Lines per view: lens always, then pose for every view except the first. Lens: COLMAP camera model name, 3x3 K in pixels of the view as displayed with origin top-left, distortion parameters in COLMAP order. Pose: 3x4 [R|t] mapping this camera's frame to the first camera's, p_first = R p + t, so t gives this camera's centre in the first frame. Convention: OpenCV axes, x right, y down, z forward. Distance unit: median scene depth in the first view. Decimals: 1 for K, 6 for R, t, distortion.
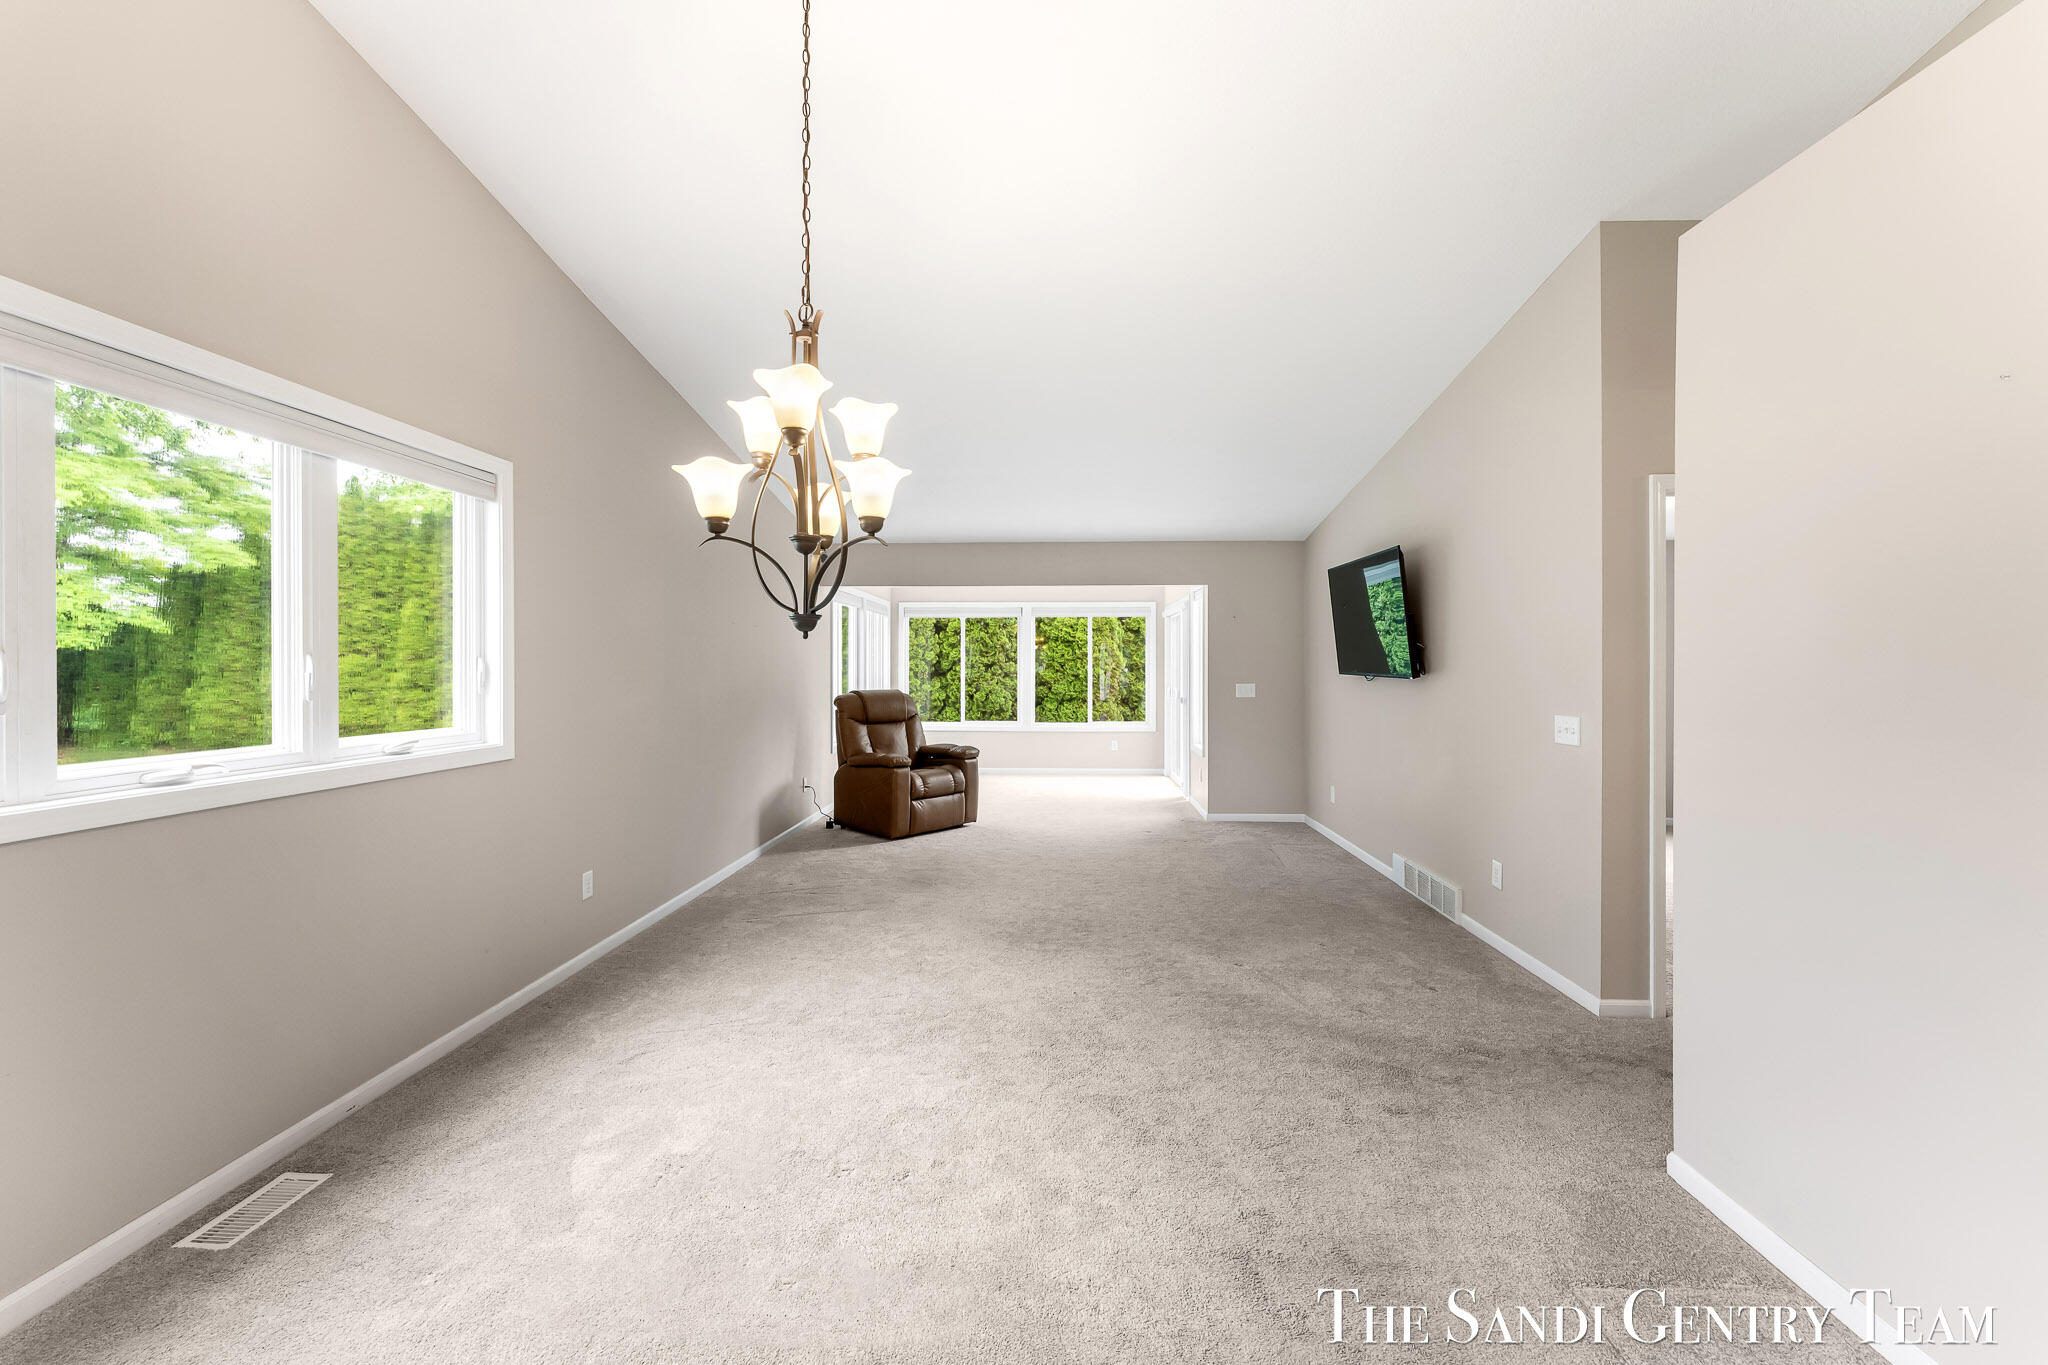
lens RADIAL K [[832.4, 0, 1023.4], [0, 832.4, 670.8], [0, 0, 1]] dist [-0.000376, 0.000197]
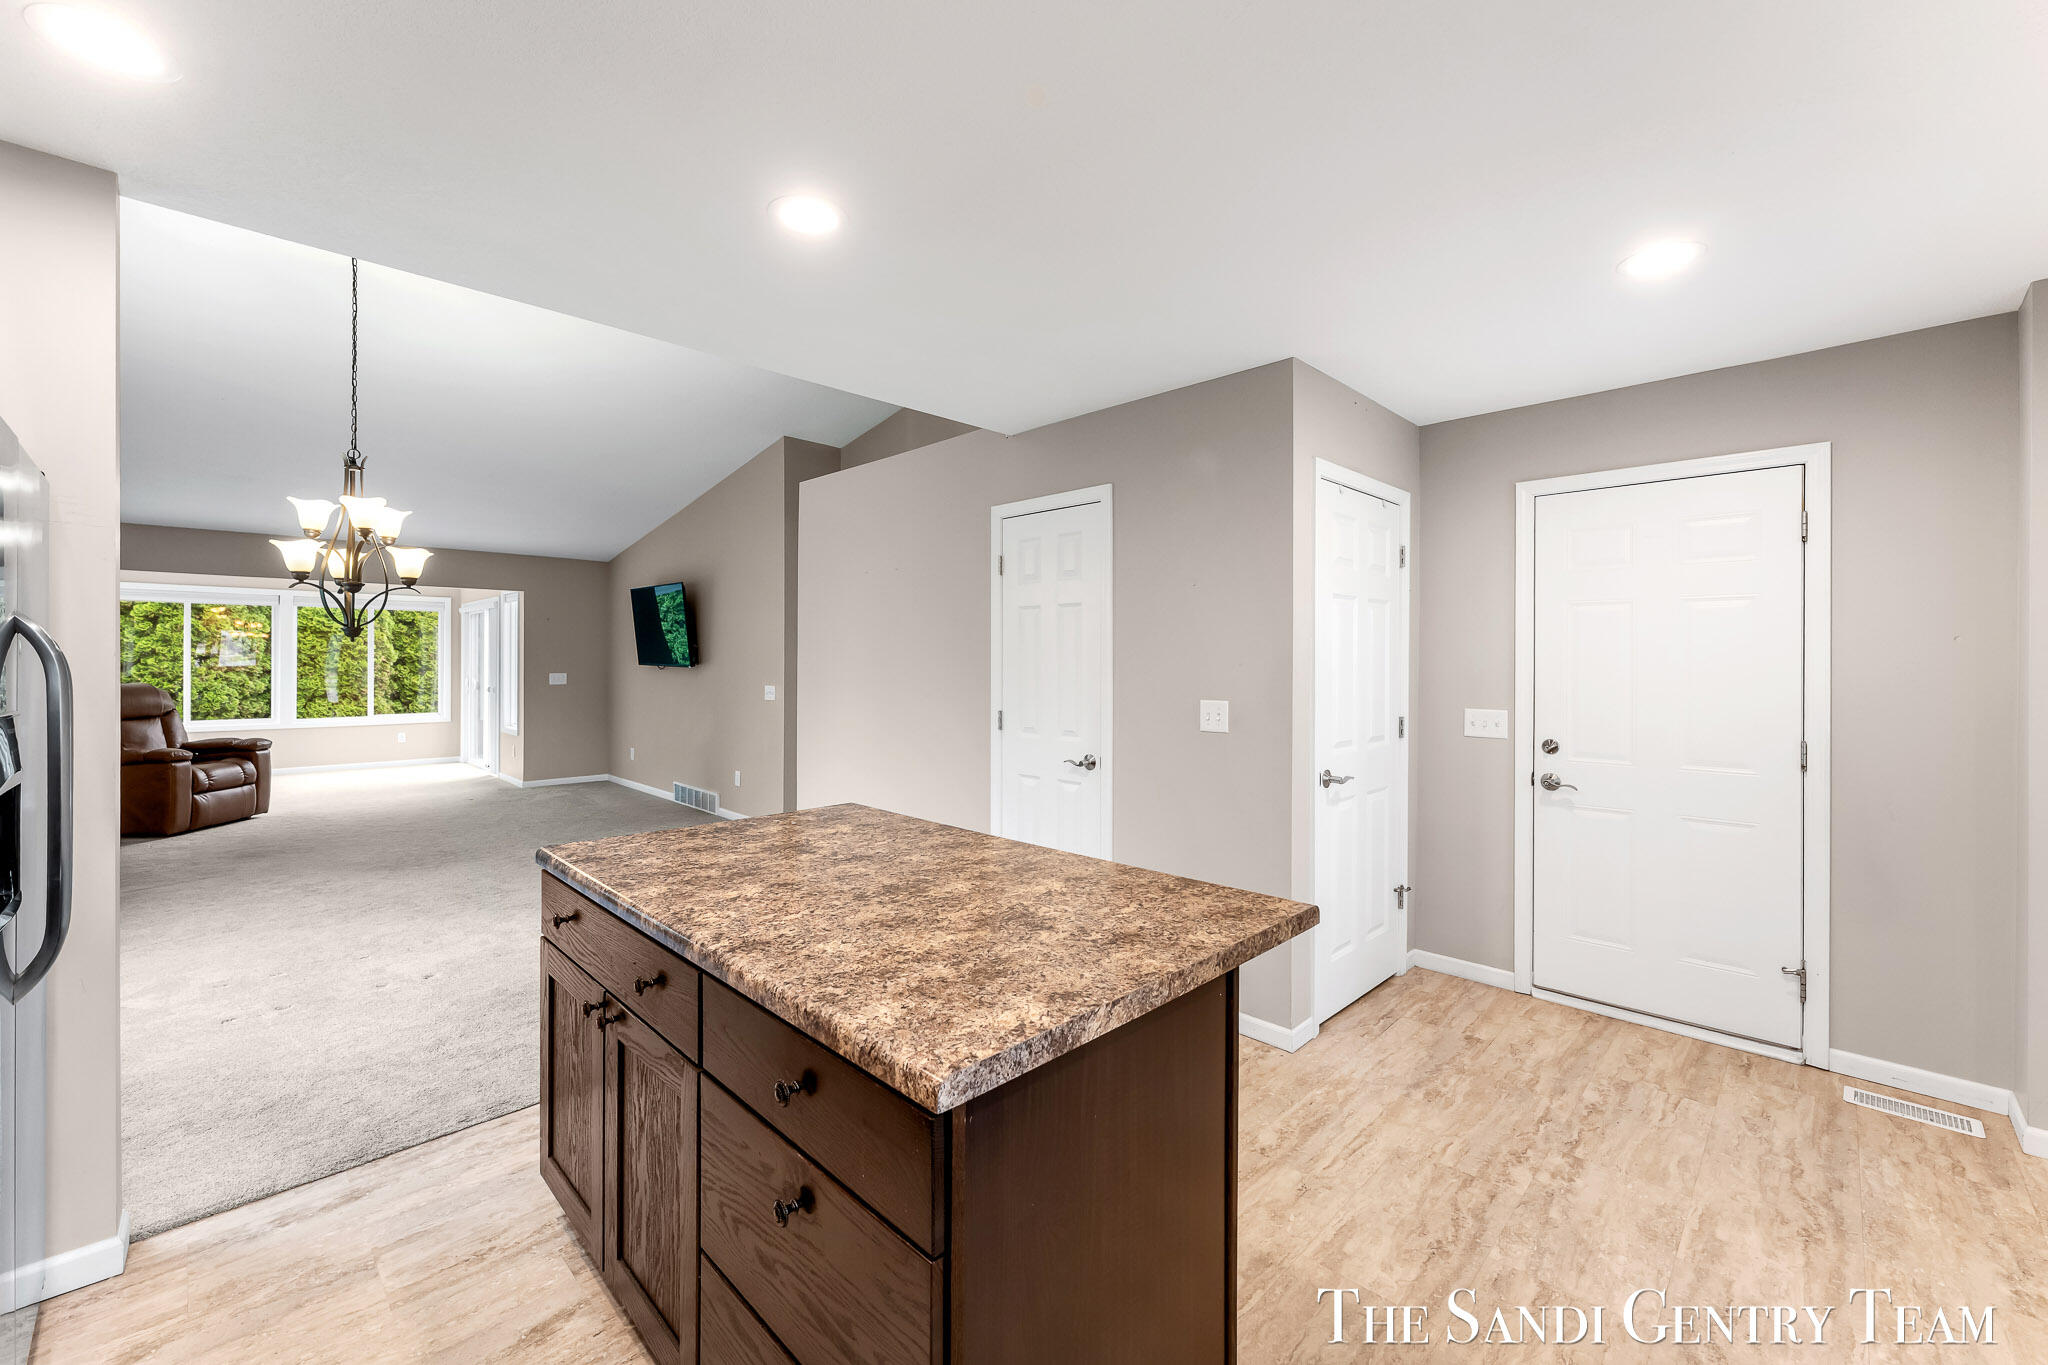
lens RADIAL K [[832.4, 0, 1021.7], [0, 832.4, 654.1], [0, 0, 1]] dist [-0.000376, 0.000197]
pose [[0.684258, 0.005857, 0.729216, -0.166713], [0.003300, 0.999933, -0.011128, 0.003703], [-0.729232, 0.010020, 0.684193, -0.352712]]
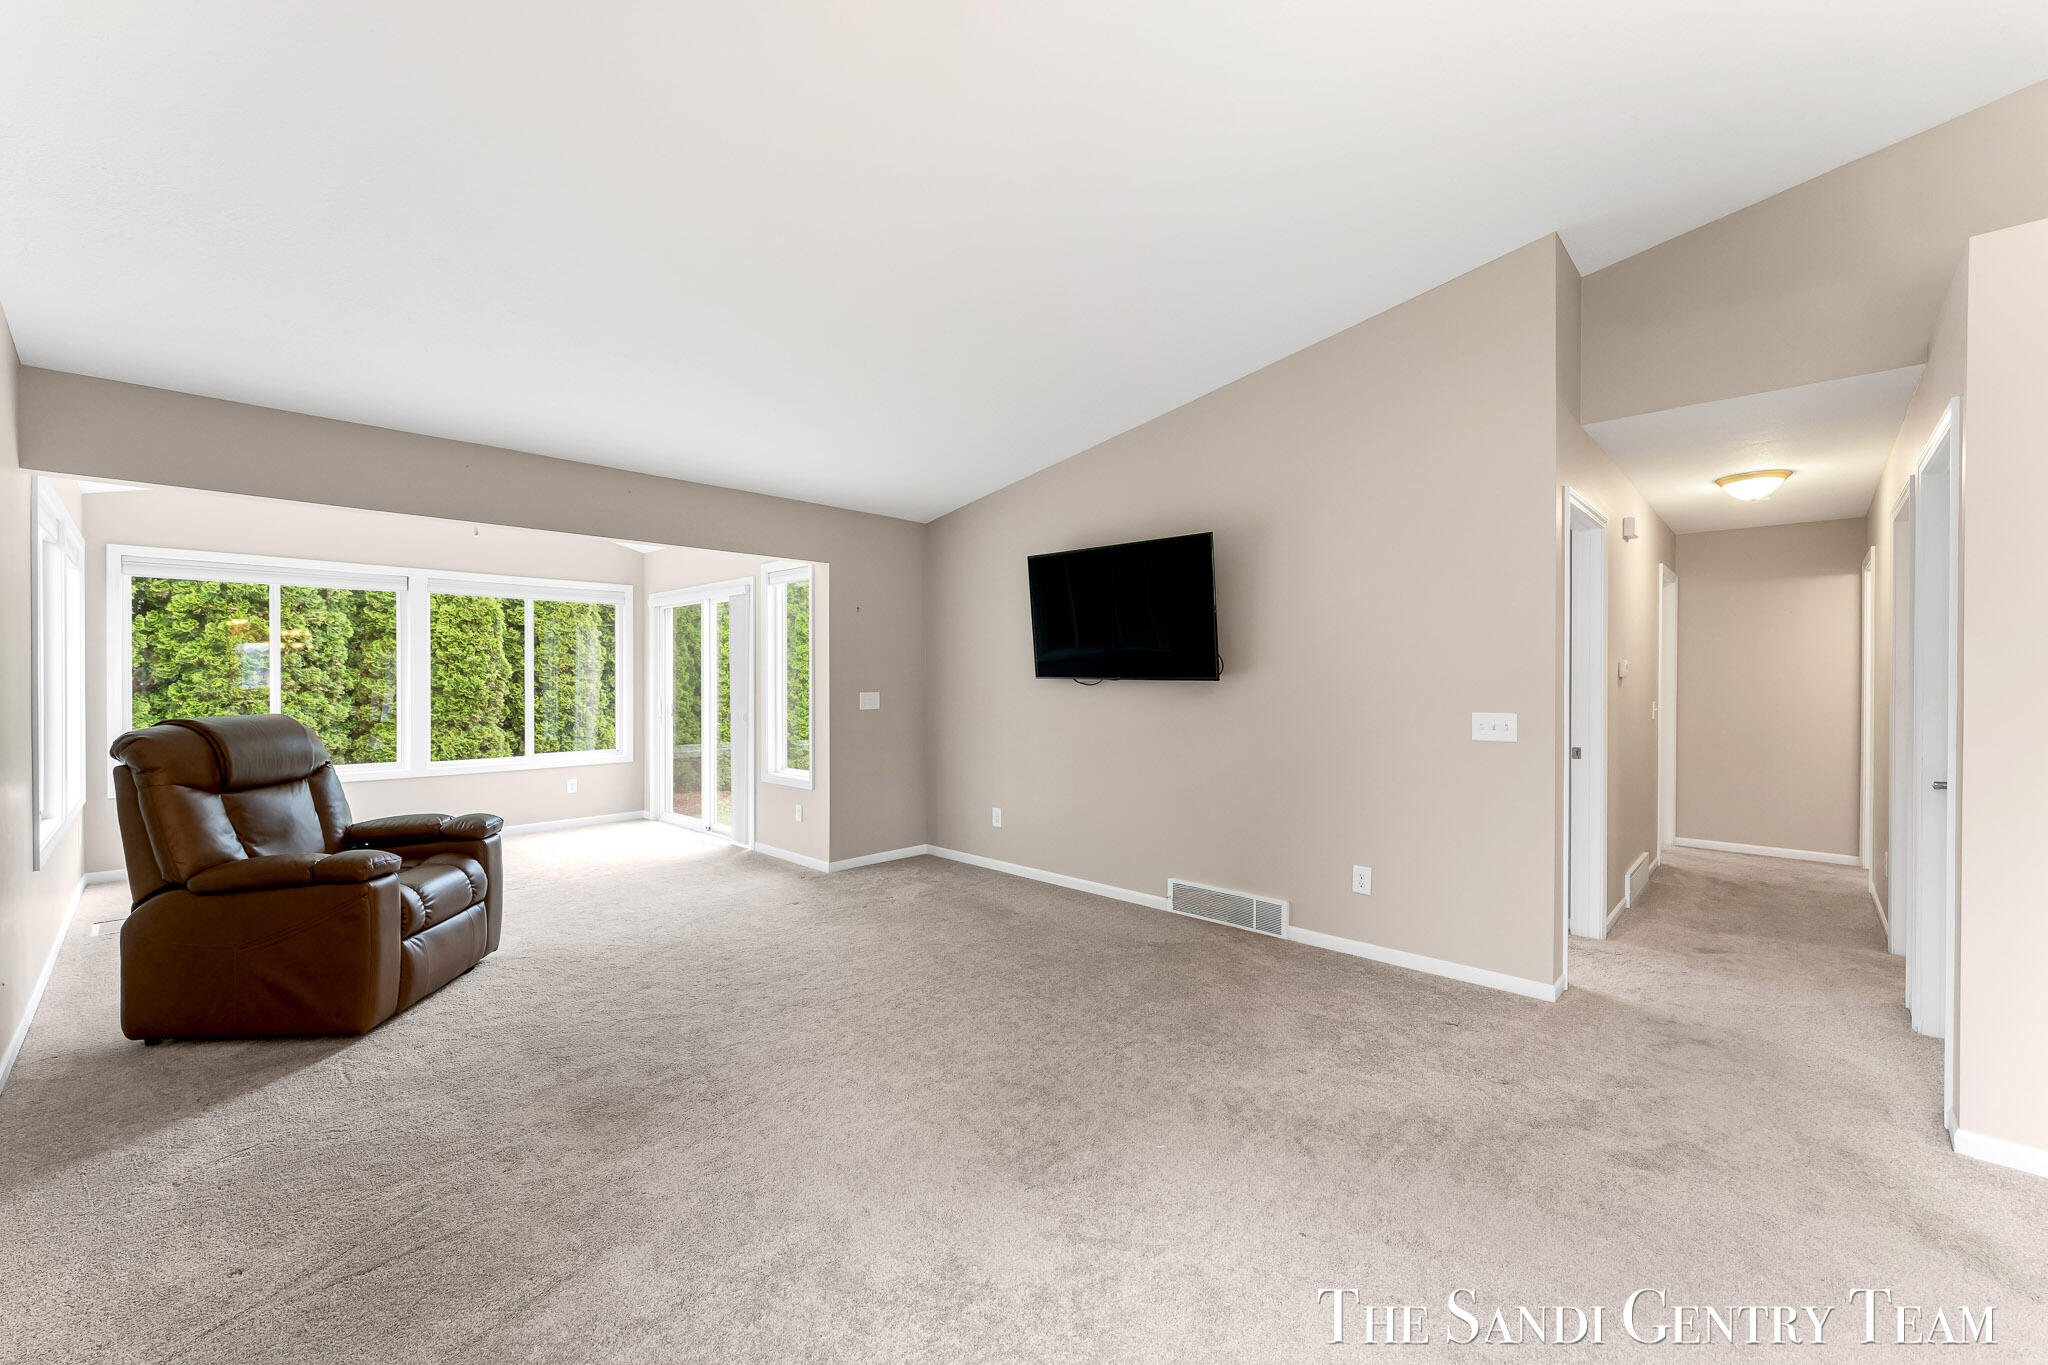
lens RADIAL K [[832.4, 0, 1033.8], [0, 832.4, 683.1], [0, 0, 1]] dist [-0.000376, 0.000197]
pose [[0.664432, -0.005781, 0.747327, -0.230282], [0.006093, 0.999979, 0.002319, 0.006260], [-0.747324, 0.003013, 0.664453, 0.364139]]
